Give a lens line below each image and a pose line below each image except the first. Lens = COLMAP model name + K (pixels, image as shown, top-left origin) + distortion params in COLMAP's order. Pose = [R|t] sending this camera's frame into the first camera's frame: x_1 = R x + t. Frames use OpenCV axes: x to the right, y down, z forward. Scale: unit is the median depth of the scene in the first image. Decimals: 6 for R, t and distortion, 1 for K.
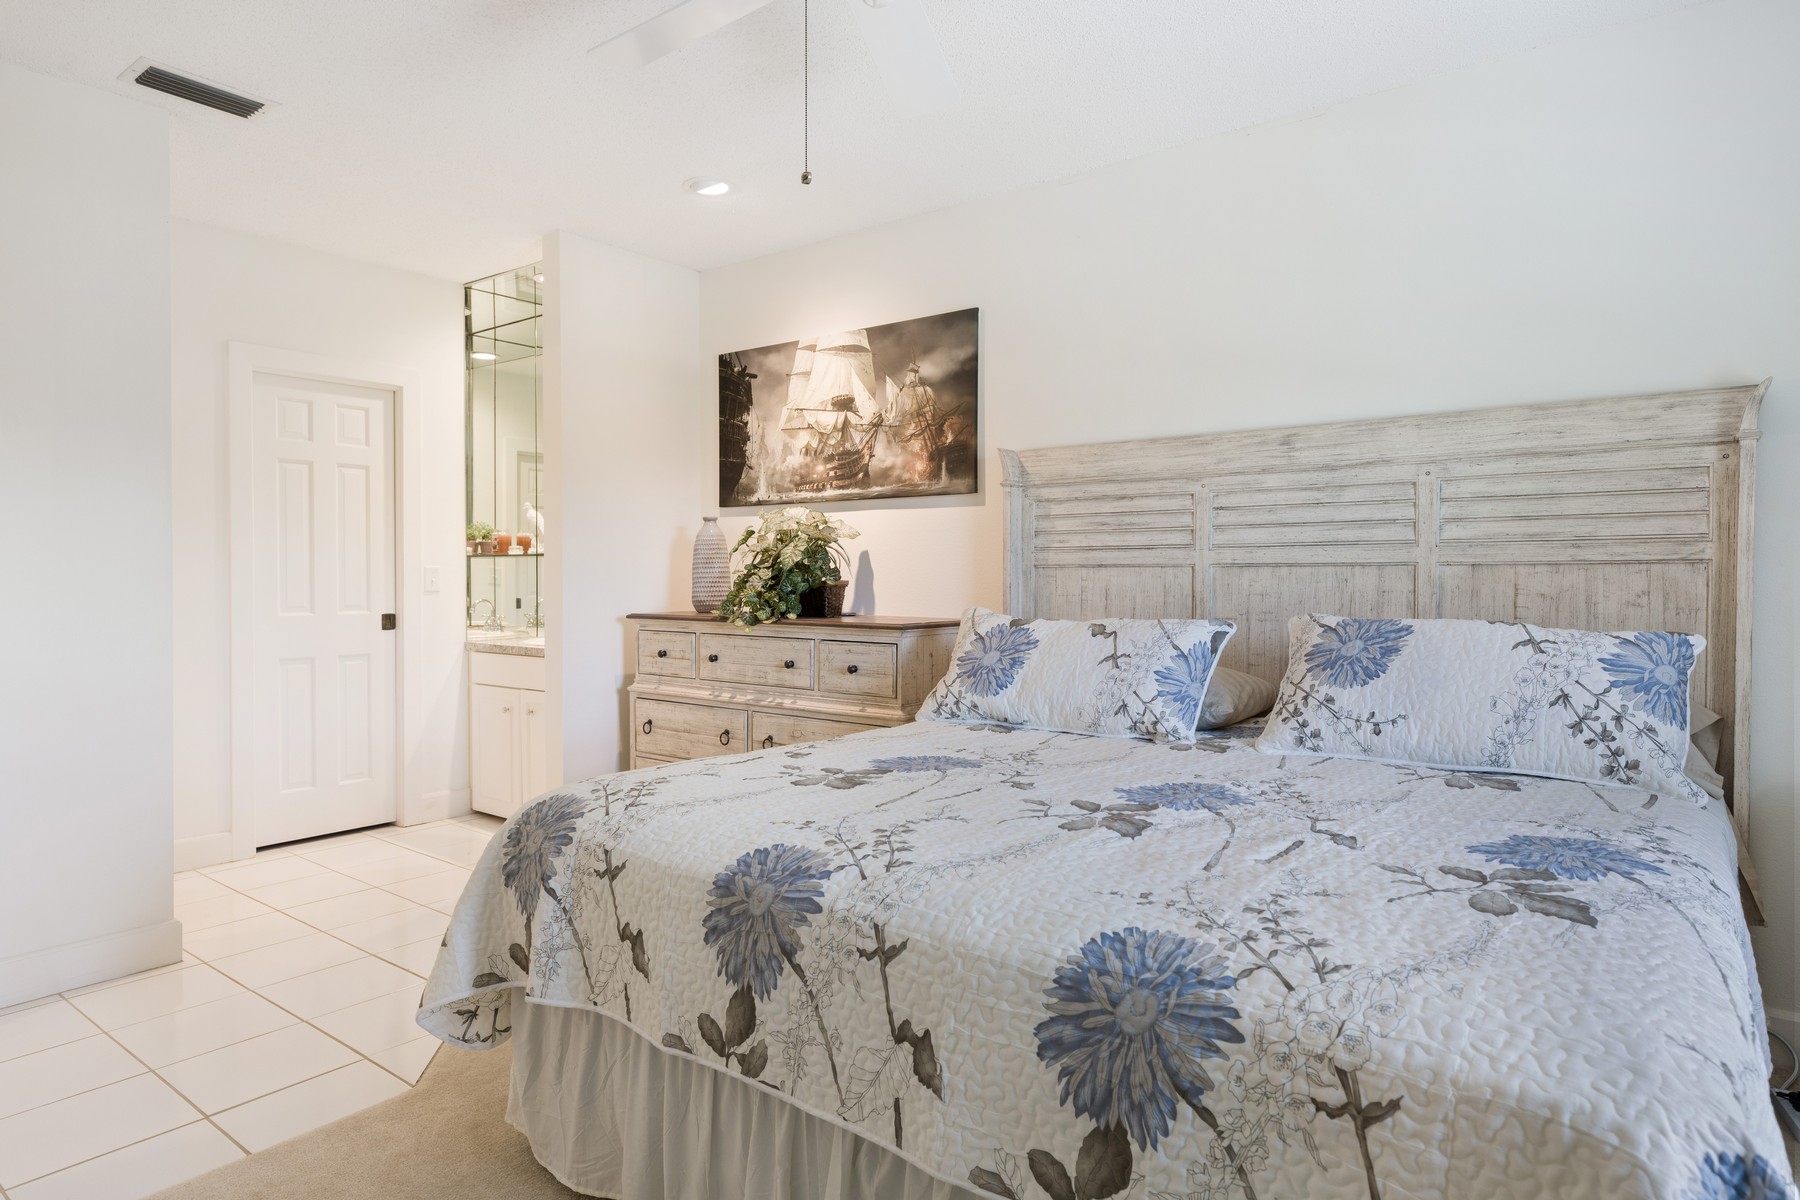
lens RADIAL K [[1047.0, 0, 900.9], [0, 1047.0, 594.7], [0, 0, 1]] dist [0.002644, 0.001112]
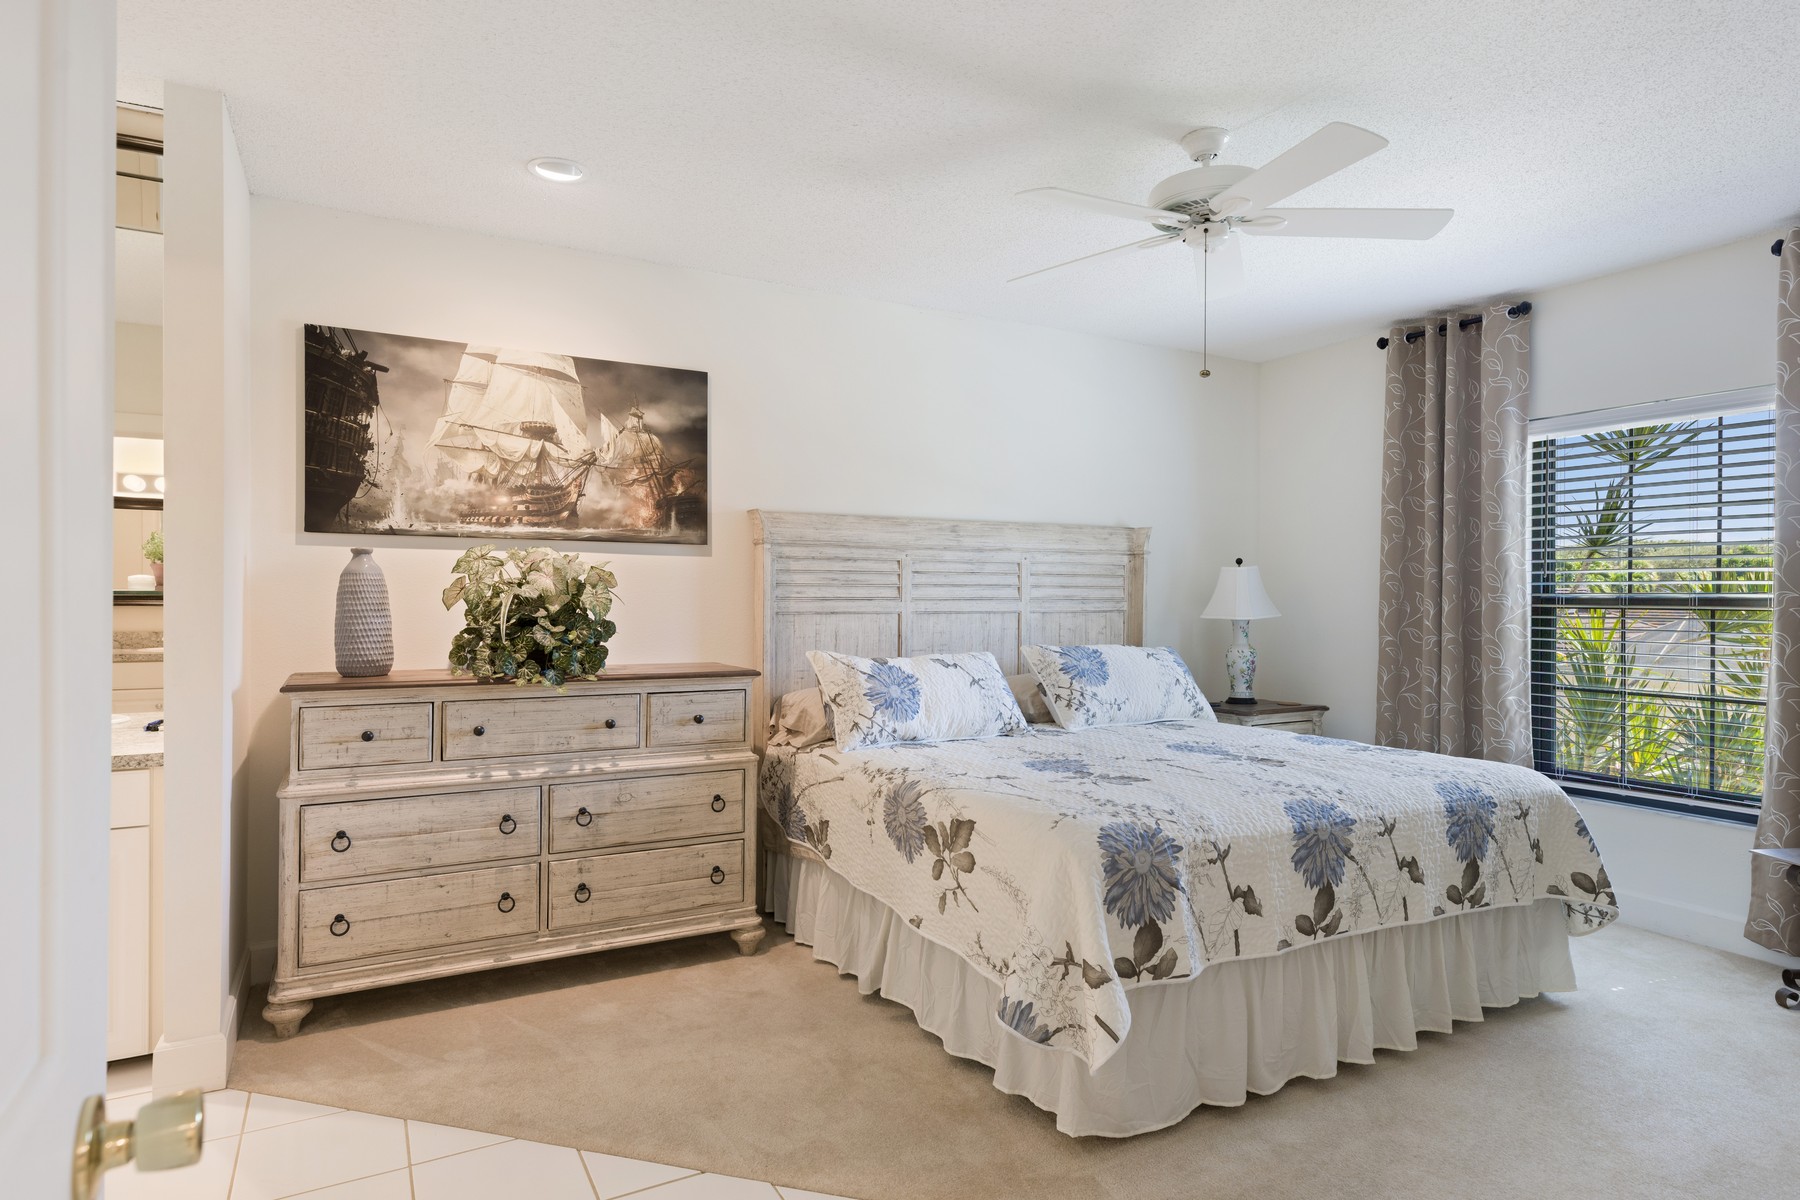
lens RADIAL K [[998.0, 0, 900.9], [0, 998.0, 595.9], [0, 0, 1]] dist [0.004789, 0.000711]
pose [[0.389828, 0.002508, 0.920884, -0.797585], [0.012512, 0.999890, -0.008019, -0.034151], [-0.920803, 0.014648, 0.389754, 0.422384]]
